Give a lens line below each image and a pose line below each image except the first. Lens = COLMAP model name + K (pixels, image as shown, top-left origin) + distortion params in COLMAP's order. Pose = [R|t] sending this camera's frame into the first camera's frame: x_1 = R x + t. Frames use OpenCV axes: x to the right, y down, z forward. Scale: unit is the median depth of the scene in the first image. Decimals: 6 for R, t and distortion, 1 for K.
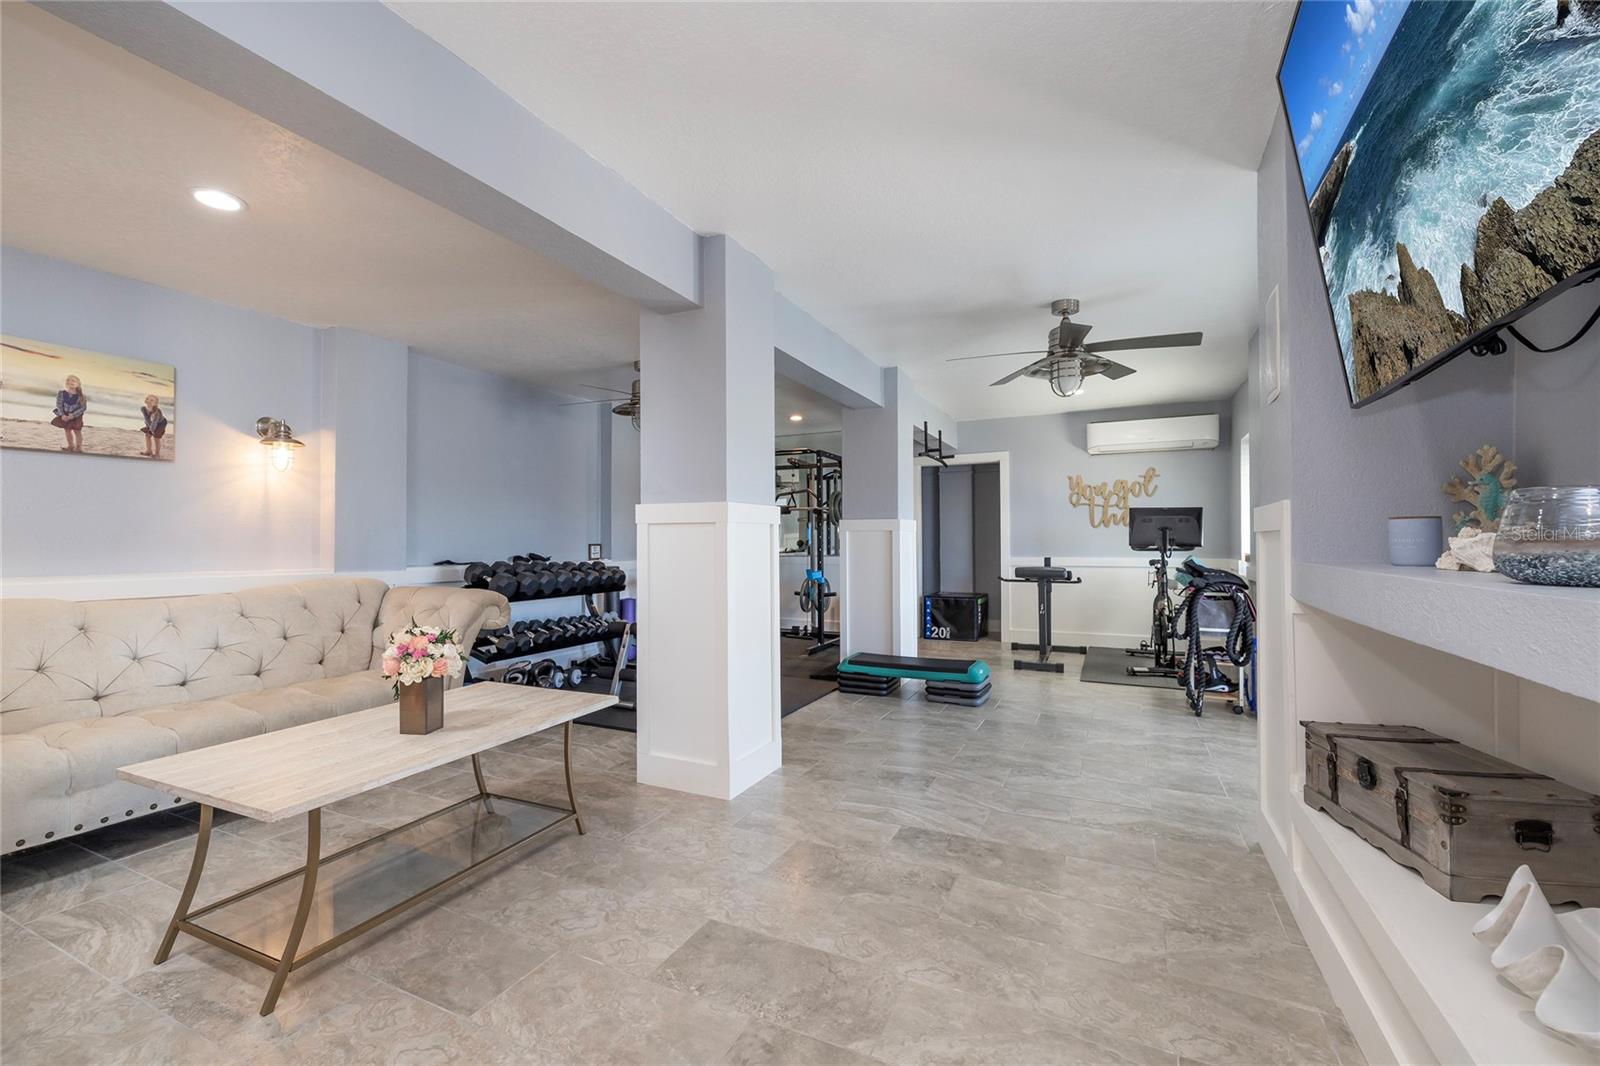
lens RADIAL K [[673.8, 0, 784.7], [0, 673.8, 526.7], [0, 0, 1]] dist [0.001984, 0.000443]
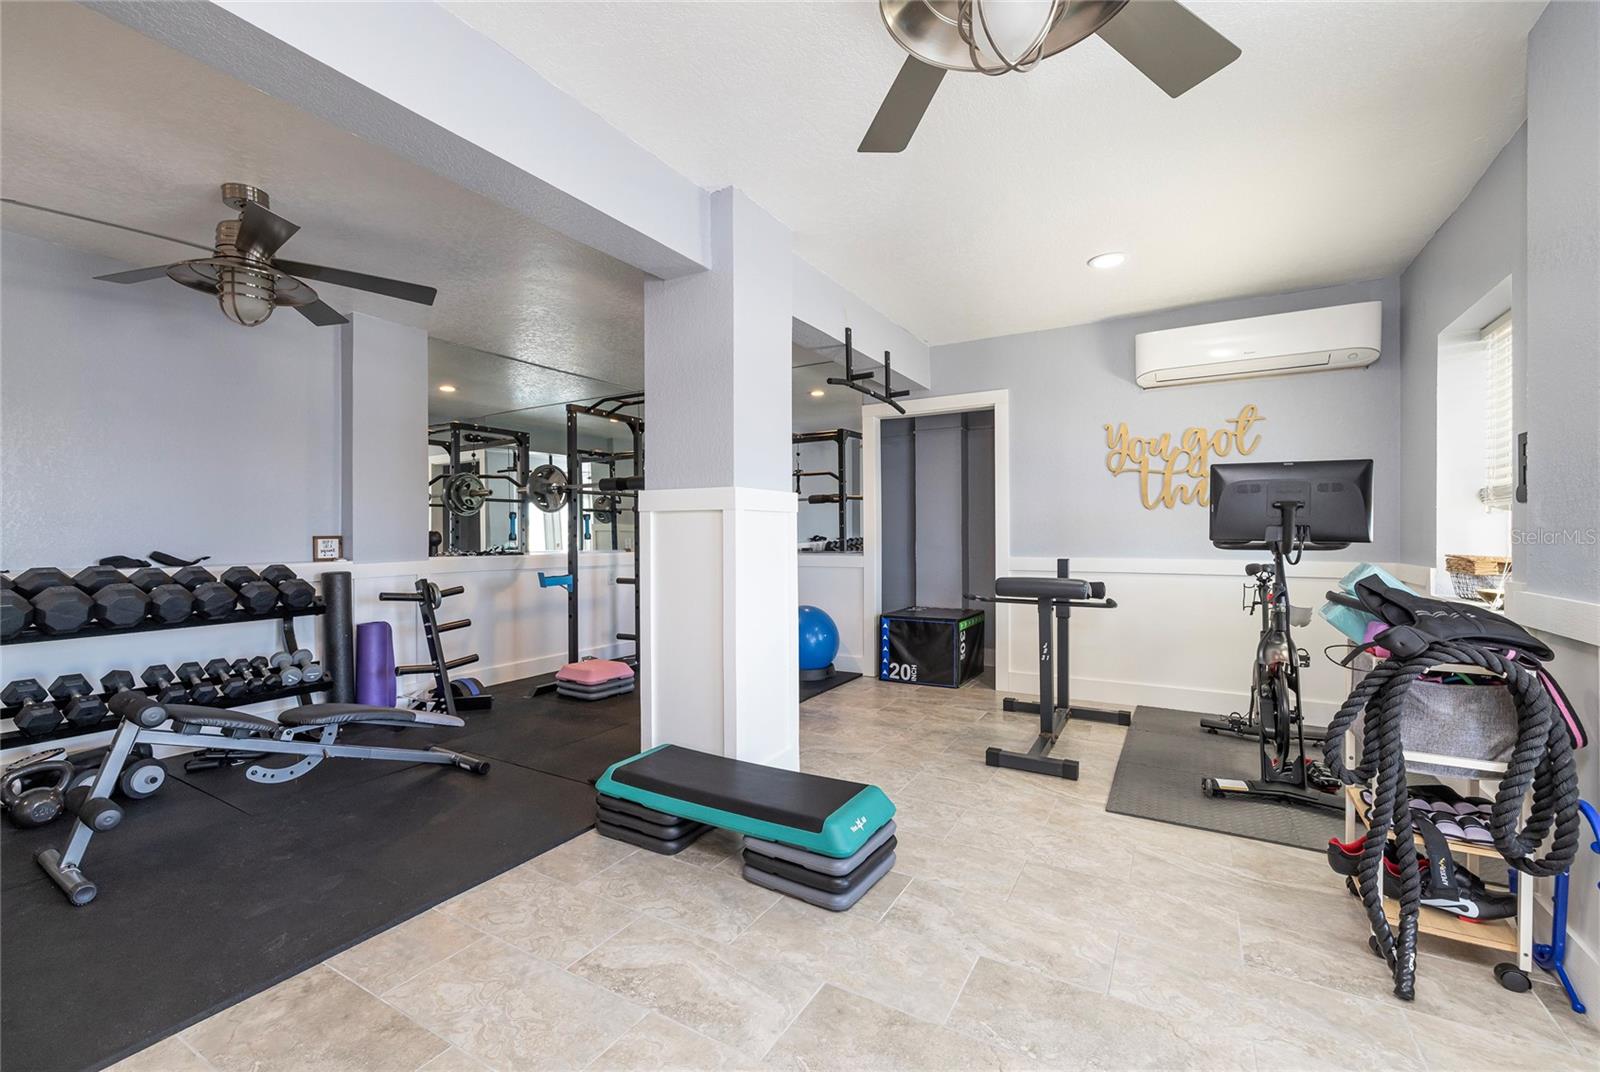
lens RADIAL K [[673.8, 0, 784.7], [0, 673.8, 529.7], [0, 0, 1]] dist [0.001984, 0.000443]
pose [[0.996455, -0.002117, -0.084101, 0.227735], [0.003538, 0.999853, 0.016748, 0.010737], [0.084053, -0.016986, 0.996316, 0.453315]]
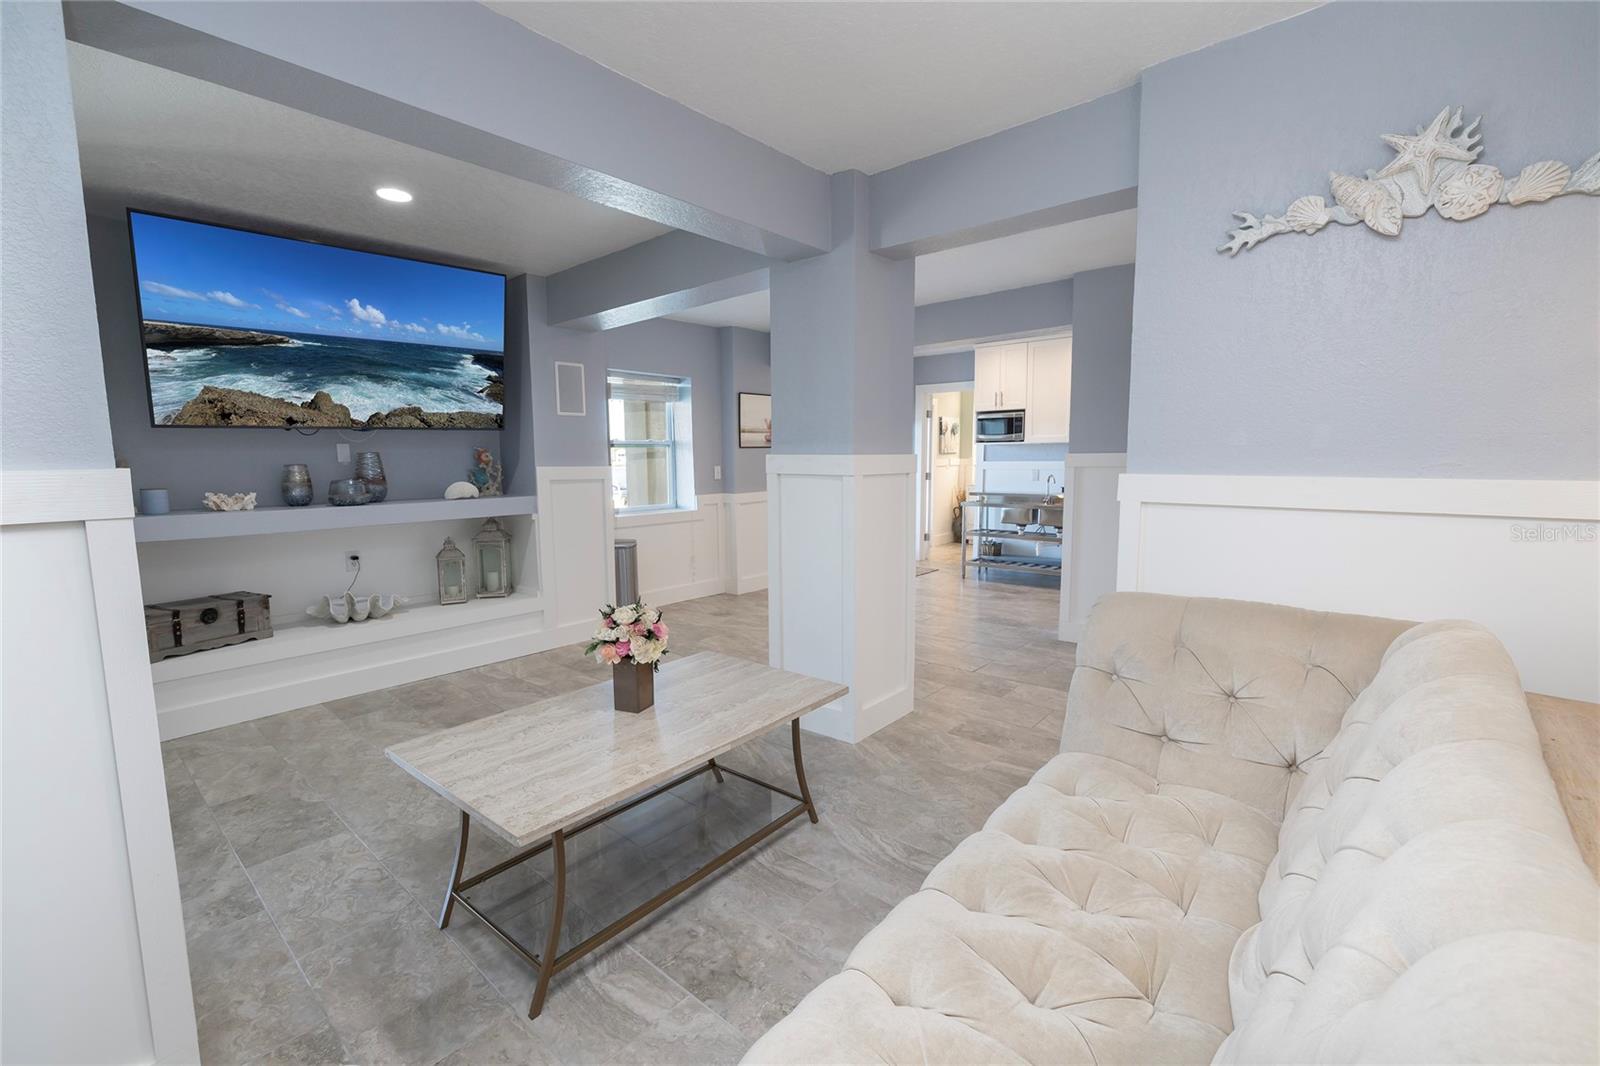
lens RADIAL K [[683.0, 0, 789.3], [0, 683.0, 535.9], [0, 0, 1]] dist [0.000394, 0.000601]
pose [[-0.966564, -0.019013, 0.255718, -0.375781], [0.005251, 0.995571, 0.093870, -0.014866], [-0.256370, 0.092074, -0.962183, 0.705420]]
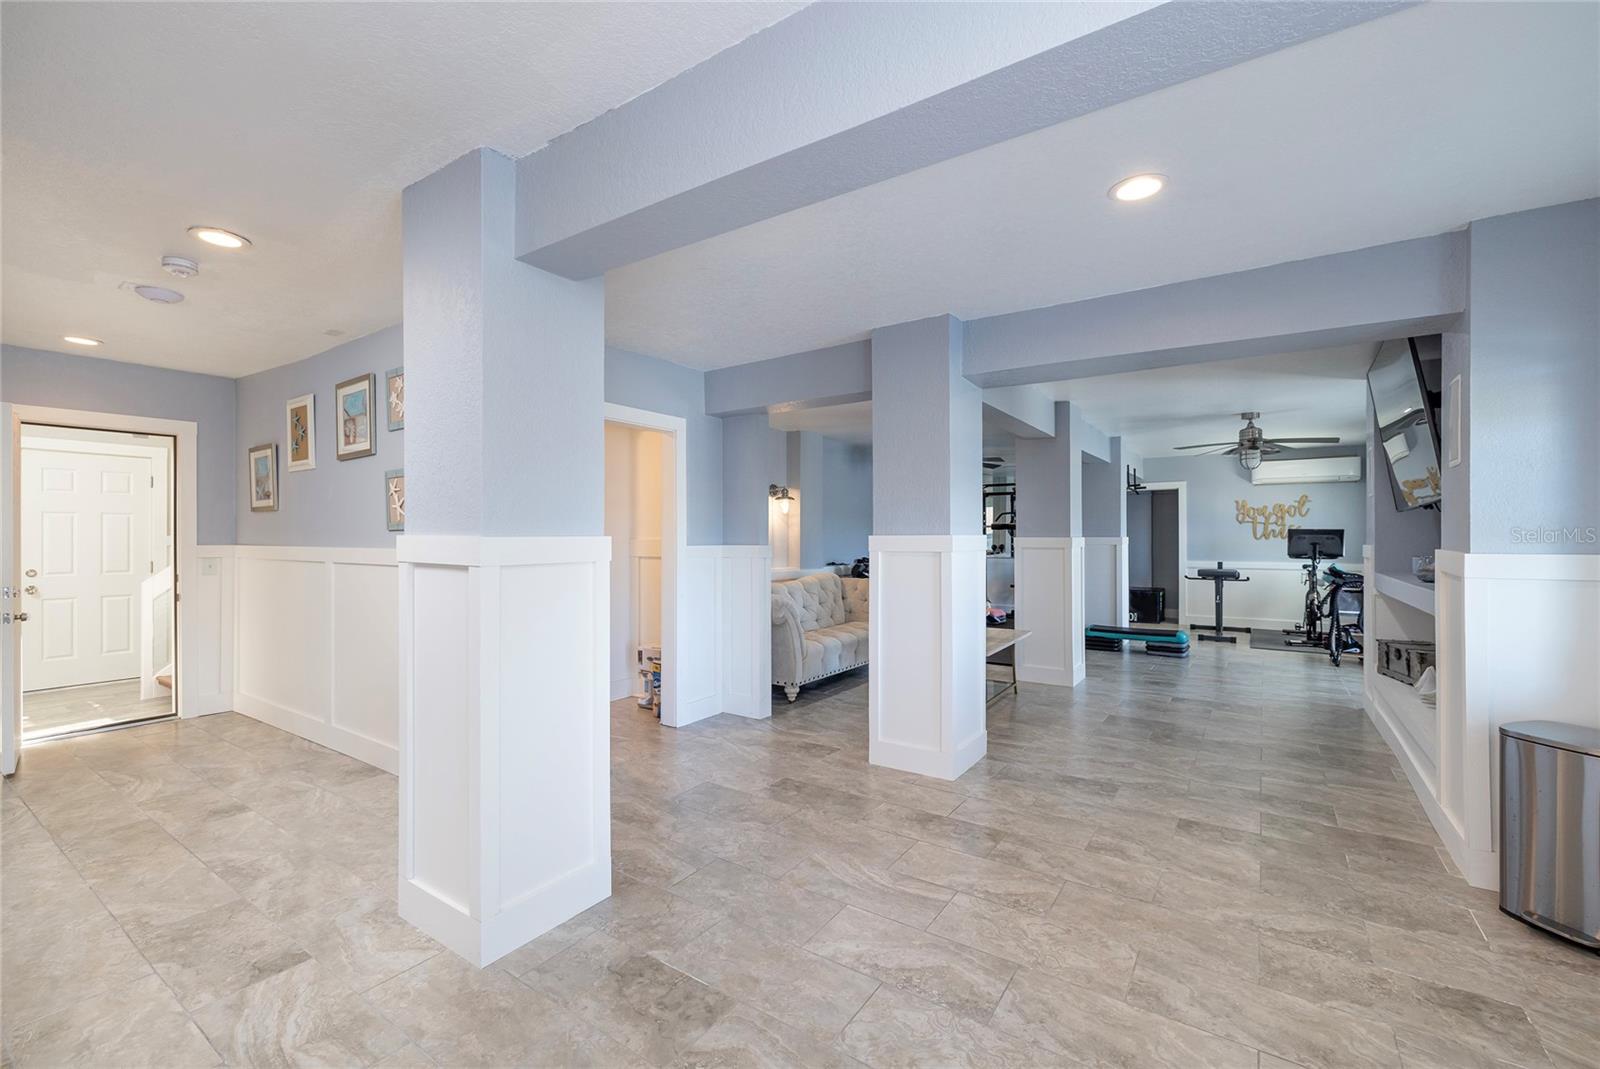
lens RADIAL K [[674.2, 0, 791.8], [0, 674.2, 528.5], [0, 0, 1]] dist [0.000273, -0.000320]
pose [[0.989101, 0.000970, -0.147236, -0.308380], [0.000699, 0.999936, 0.011287, -0.043900], [0.147238, -0.011267, 0.989037, -0.550844]]
